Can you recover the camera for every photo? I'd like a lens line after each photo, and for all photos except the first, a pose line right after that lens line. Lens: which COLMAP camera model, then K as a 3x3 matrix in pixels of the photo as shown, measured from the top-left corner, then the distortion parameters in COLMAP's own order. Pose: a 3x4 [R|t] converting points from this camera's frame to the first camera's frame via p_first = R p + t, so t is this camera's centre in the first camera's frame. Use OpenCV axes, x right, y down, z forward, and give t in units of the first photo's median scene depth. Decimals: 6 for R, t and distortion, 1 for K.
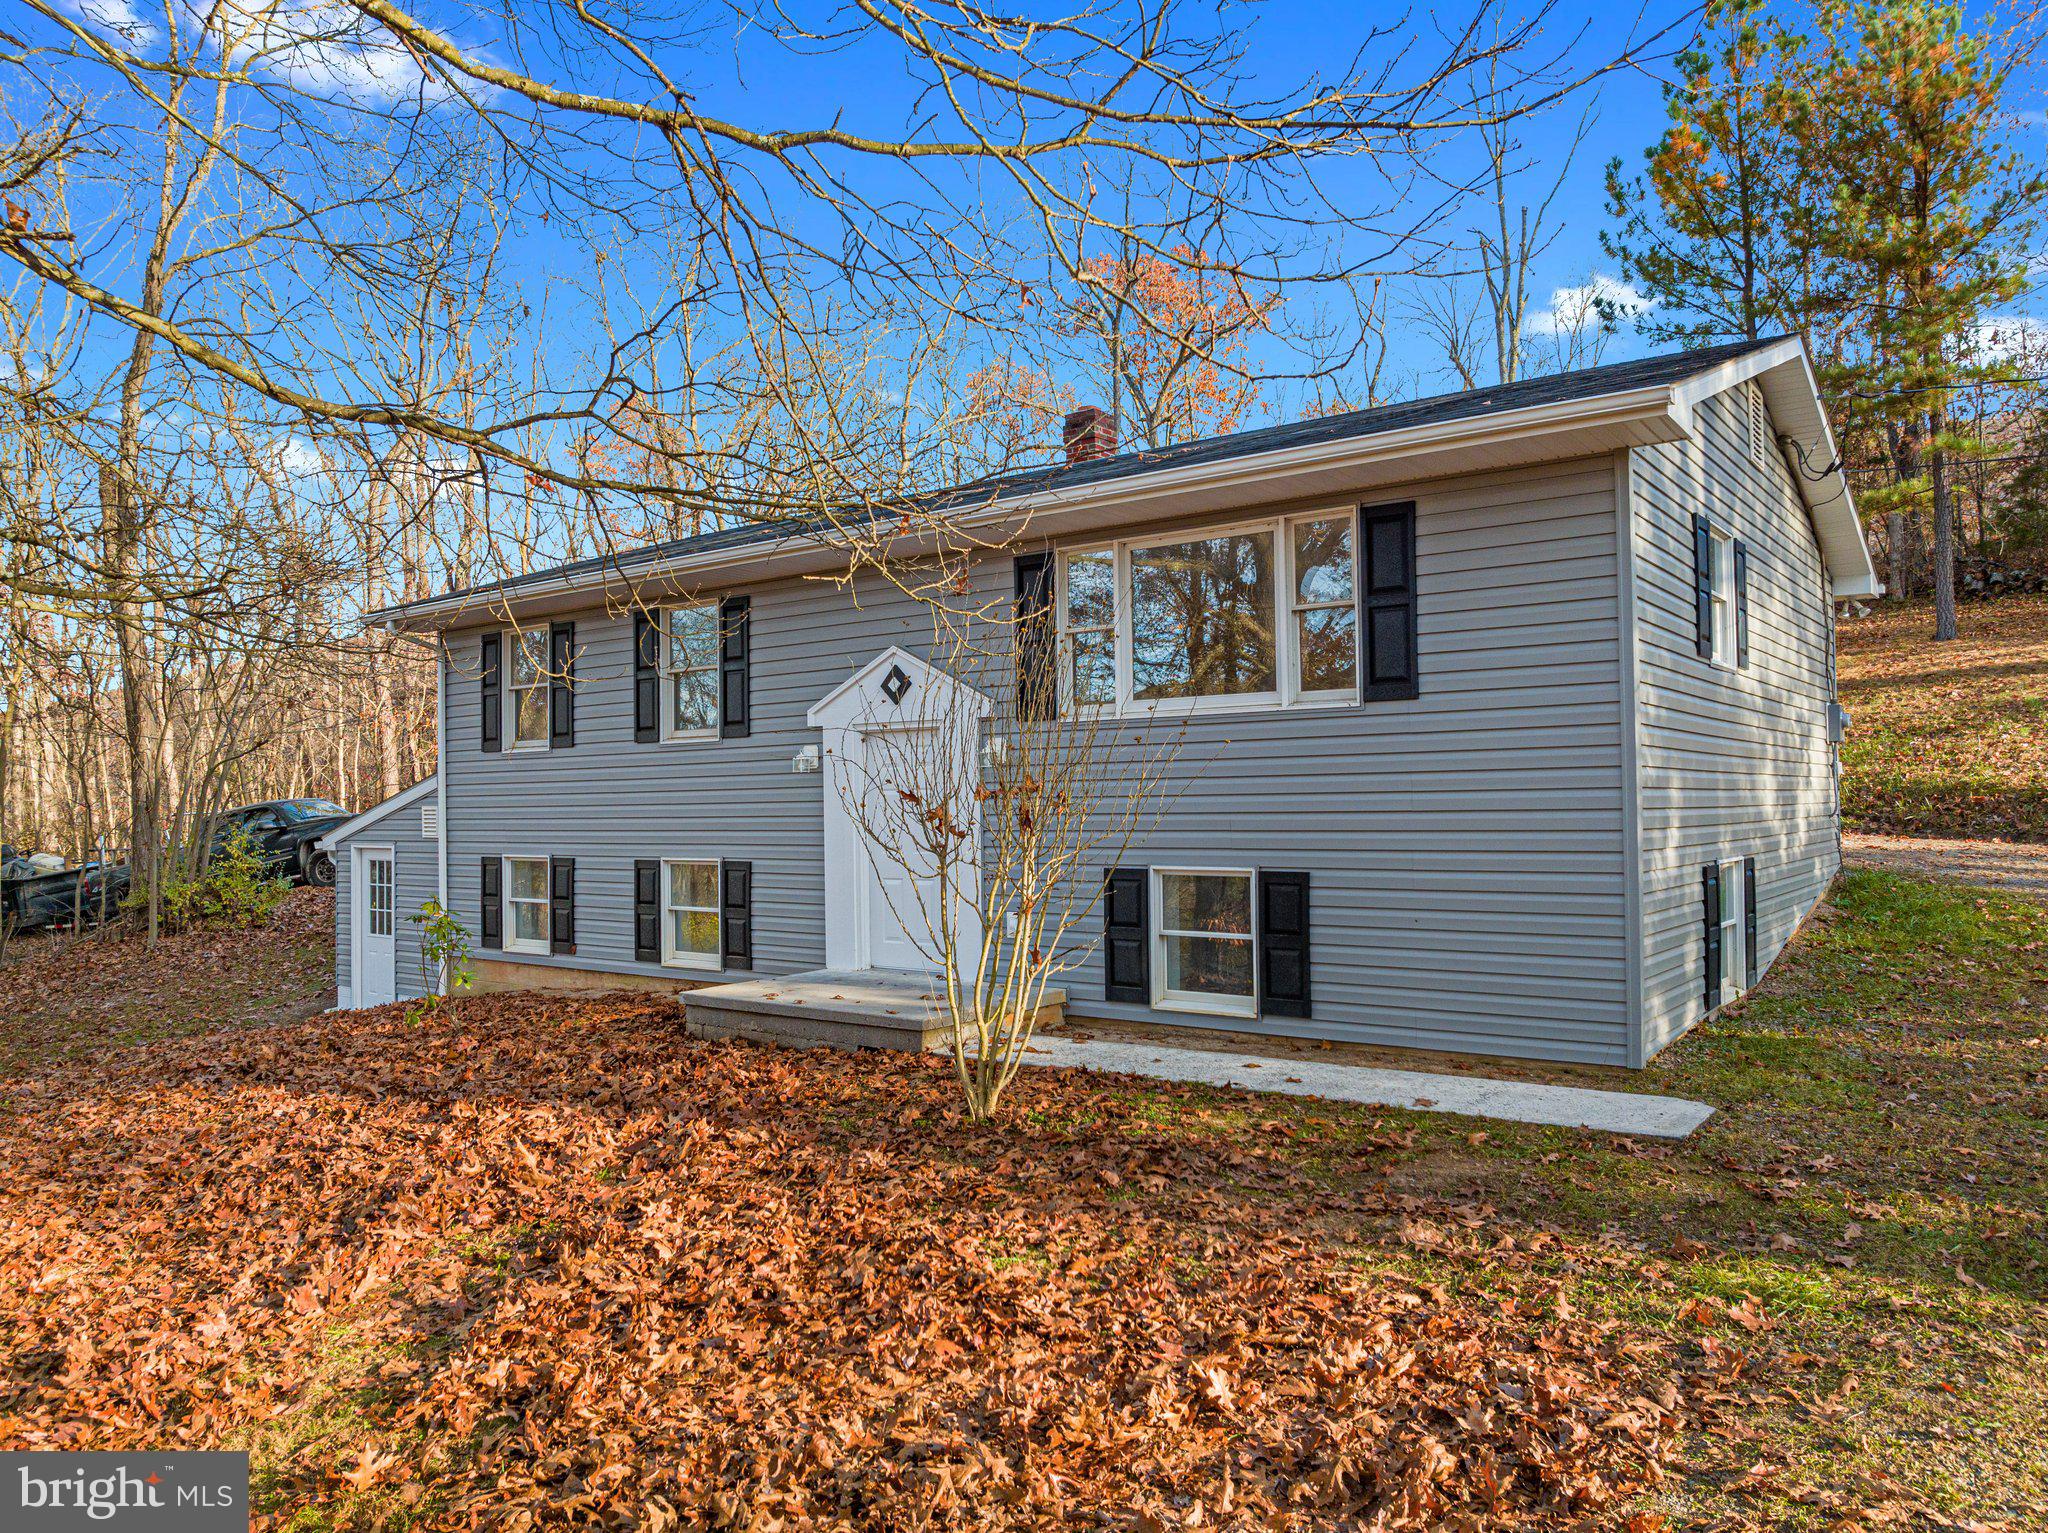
lens RADIAL K [[1448.2, 0, 1014.2], [0, 1448.2, 730.5], [0, 0, 1]] dist [-0.060016, 0.026079]
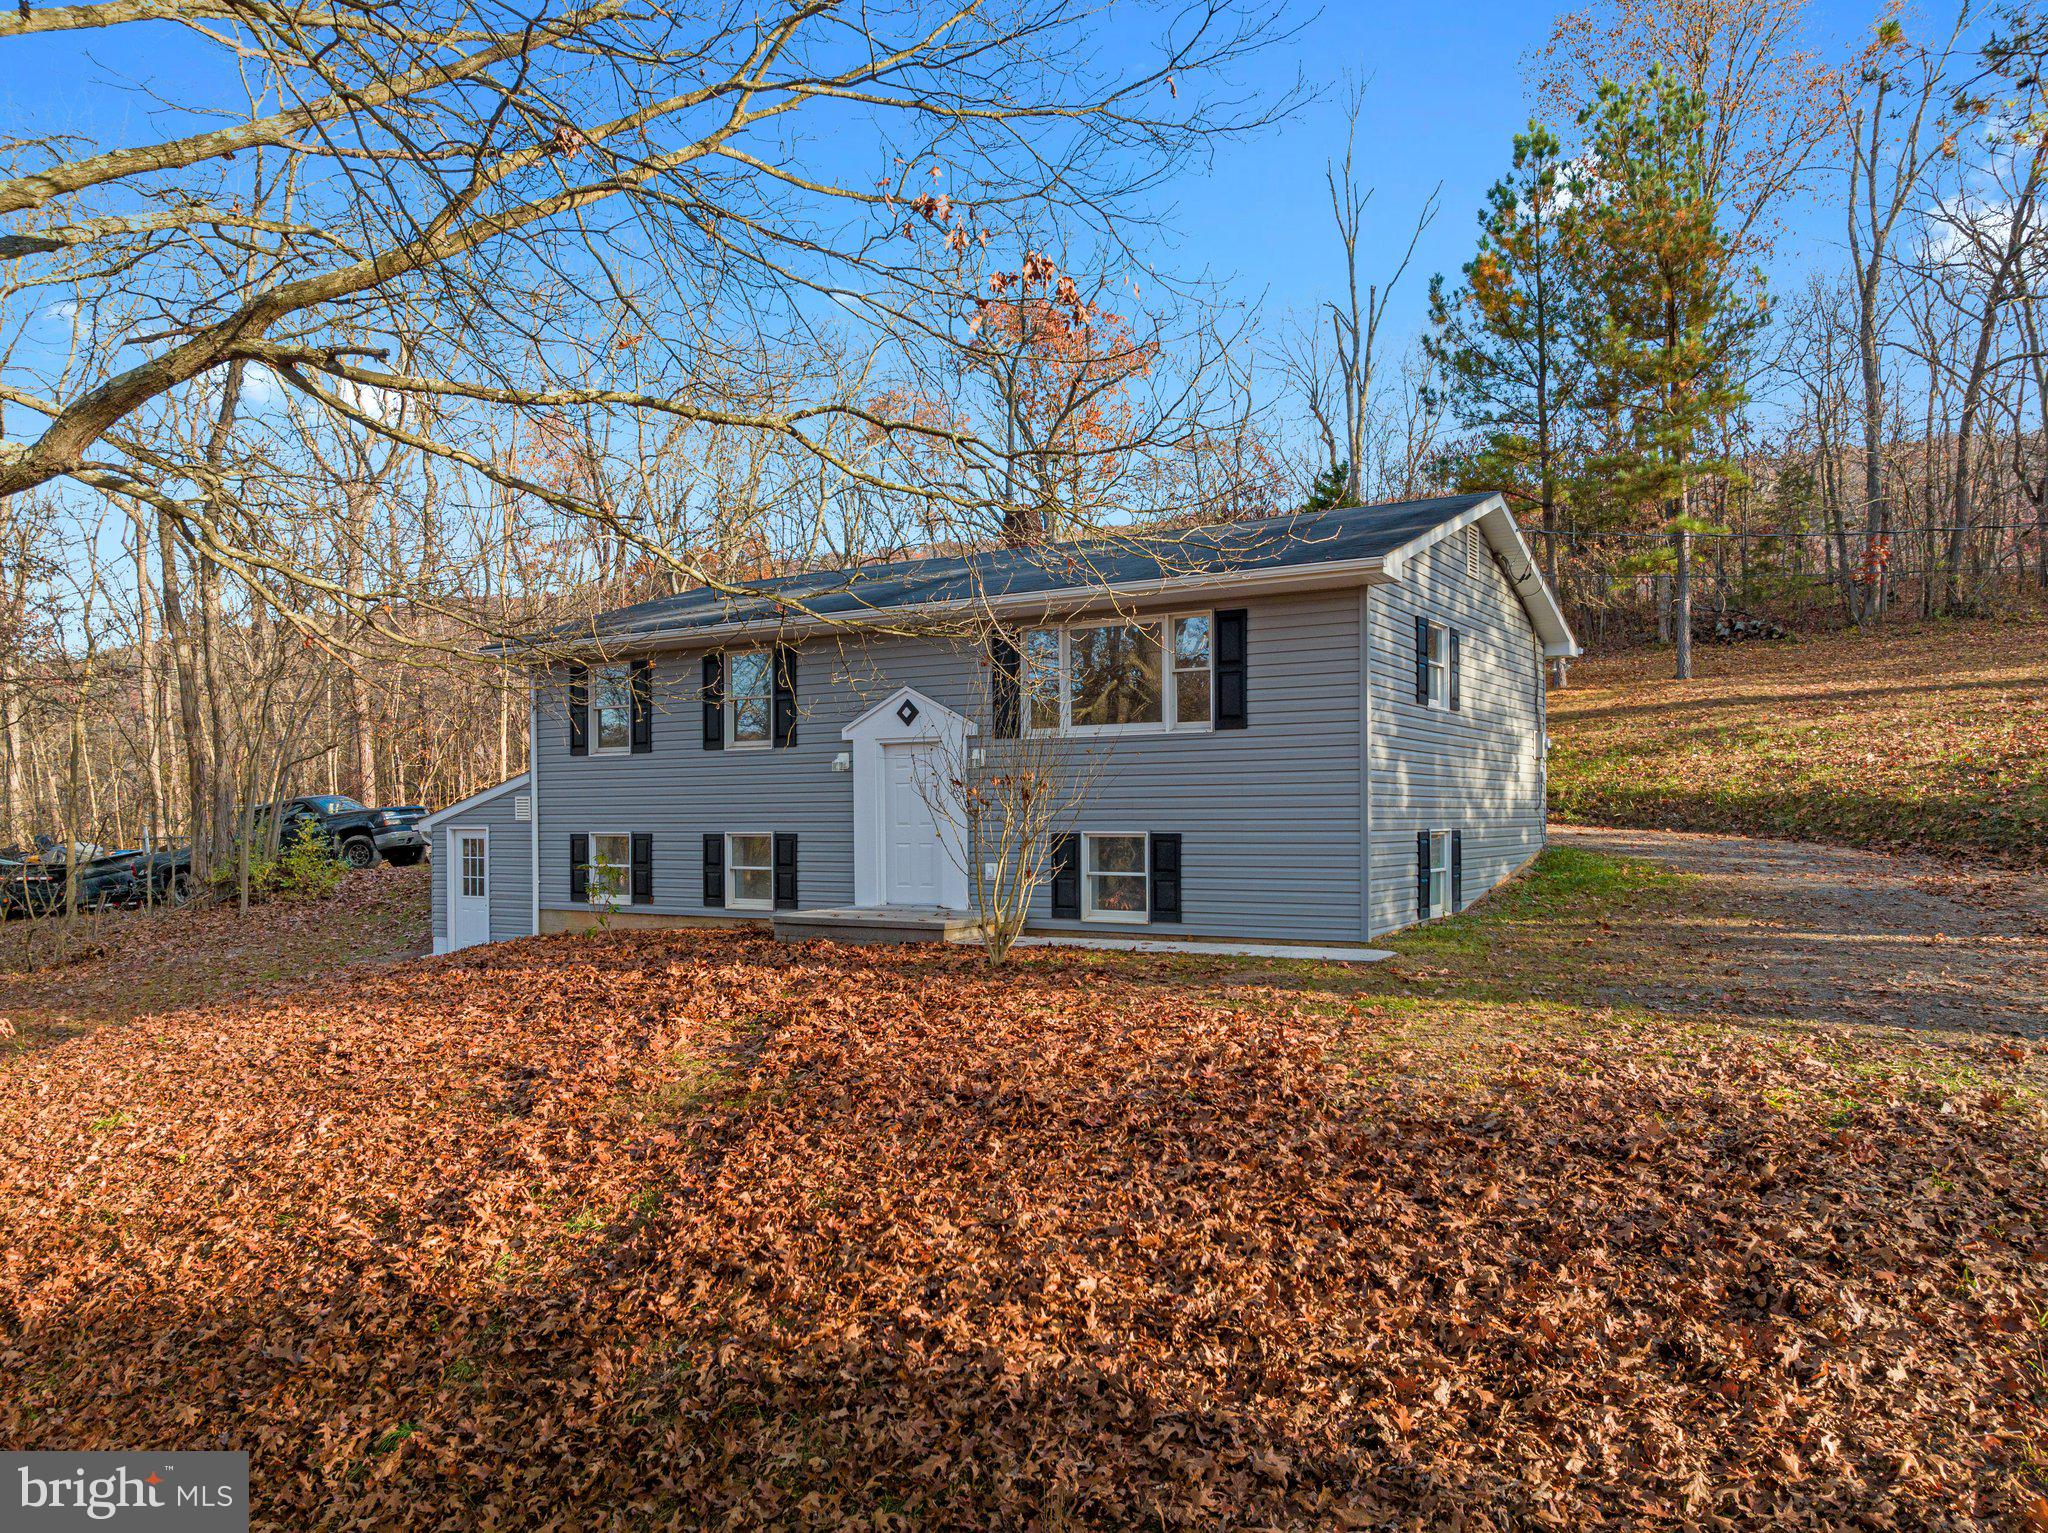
lens RADIAL K [[1448.2, 0, 1033.1], [0, 1448.2, 779.2], [0, 0, 1]] dist [-0.060016, 0.026079]
pose [[0.994754, 0.008286, 0.101958, -0.090551], [-0.010903, 0.999624, 0.025139, -0.001669], [-0.101711, -0.026119, 0.994471, -0.425918]]
